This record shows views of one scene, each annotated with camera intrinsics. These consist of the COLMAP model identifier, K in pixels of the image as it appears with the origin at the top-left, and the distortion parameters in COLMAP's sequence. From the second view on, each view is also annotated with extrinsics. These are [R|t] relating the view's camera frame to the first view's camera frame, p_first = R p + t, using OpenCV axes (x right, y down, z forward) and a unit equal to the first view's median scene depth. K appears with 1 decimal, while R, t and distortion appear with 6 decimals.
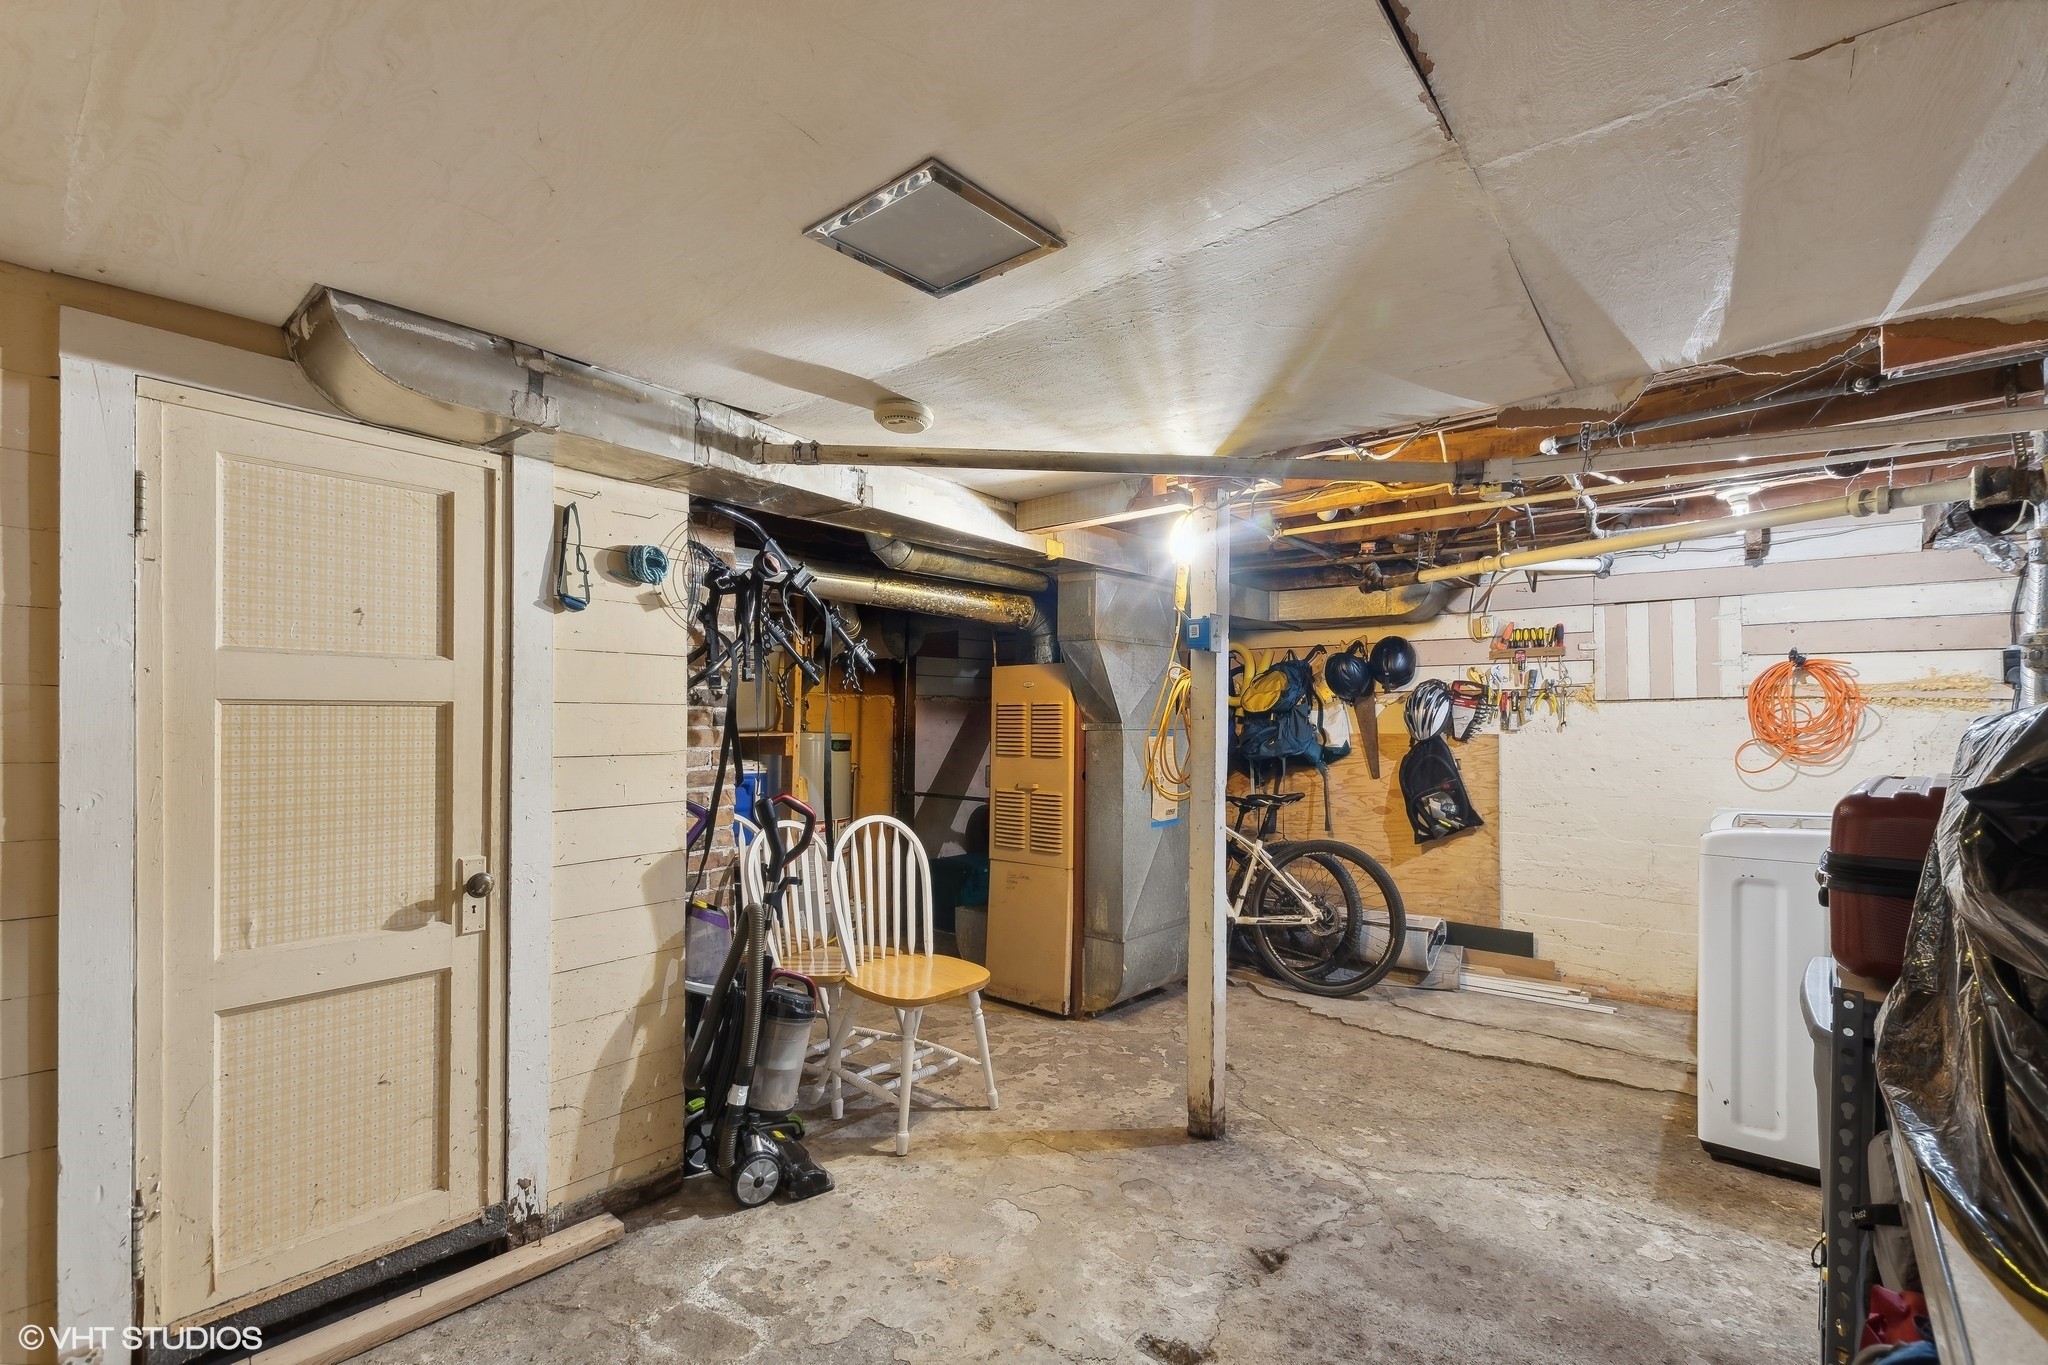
lens RADIAL K [[915.4, 0, 1024.0], [0, 915.4, 682.5], [0, 0, 1]] dist [0.008306, -0.000703]
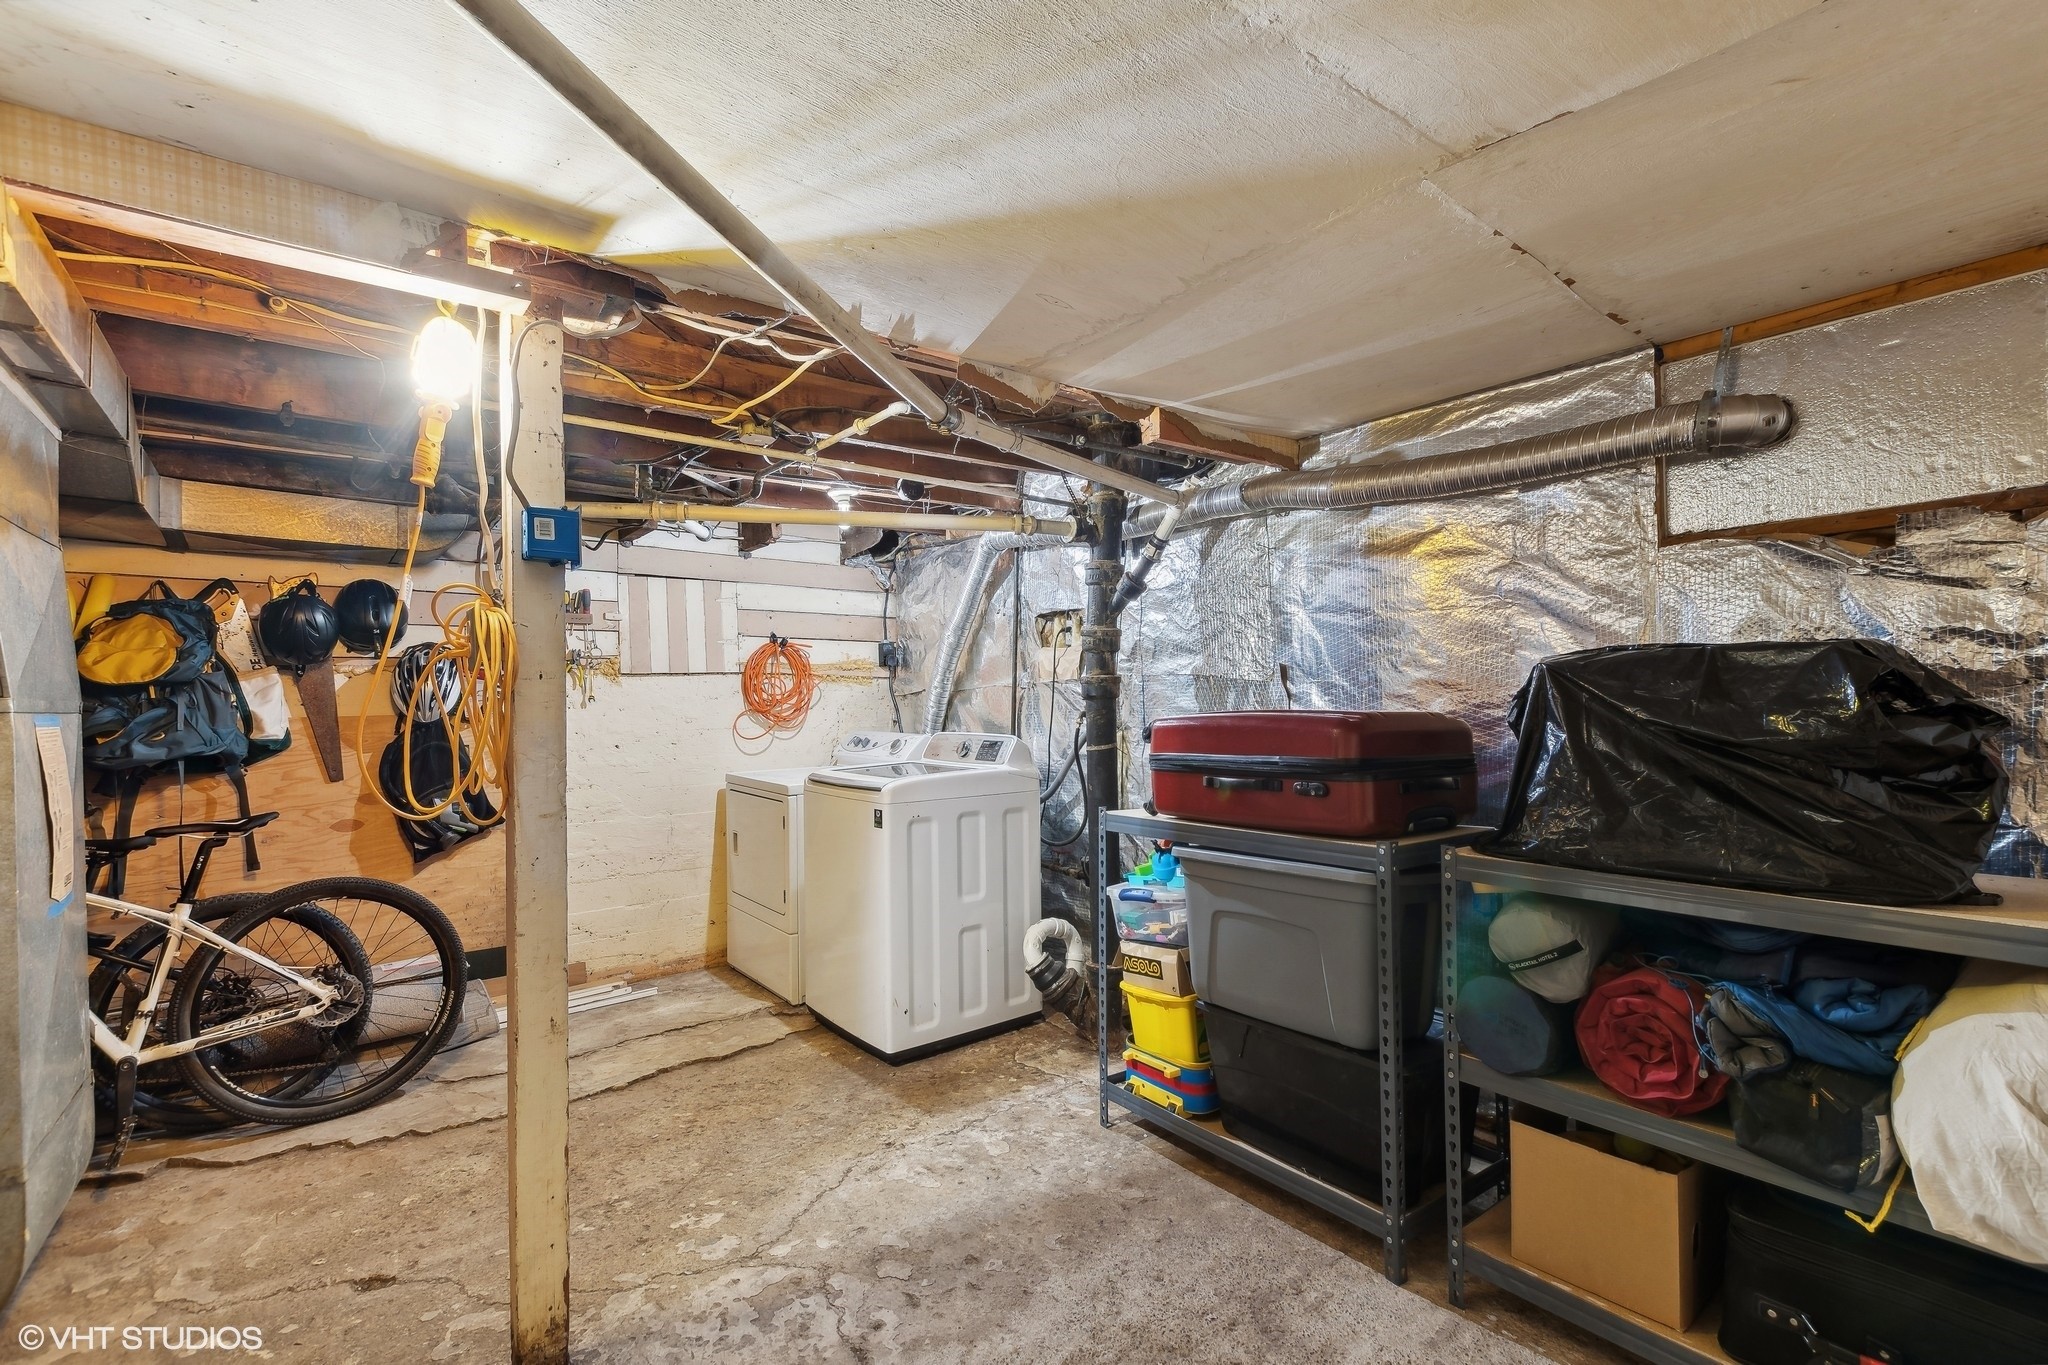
lens RADIAL K [[915.4, 0, 1024.0], [0, 915.4, 682.5], [0, 0, 1]] dist [0.008306, -0.000703]
pose [[0.189396, 0.016665, 0.981759, -0.232665], [-0.022911, 0.999659, -0.012549, 0.031029], [-0.981633, -0.020116, 0.189713, 0.411647]]
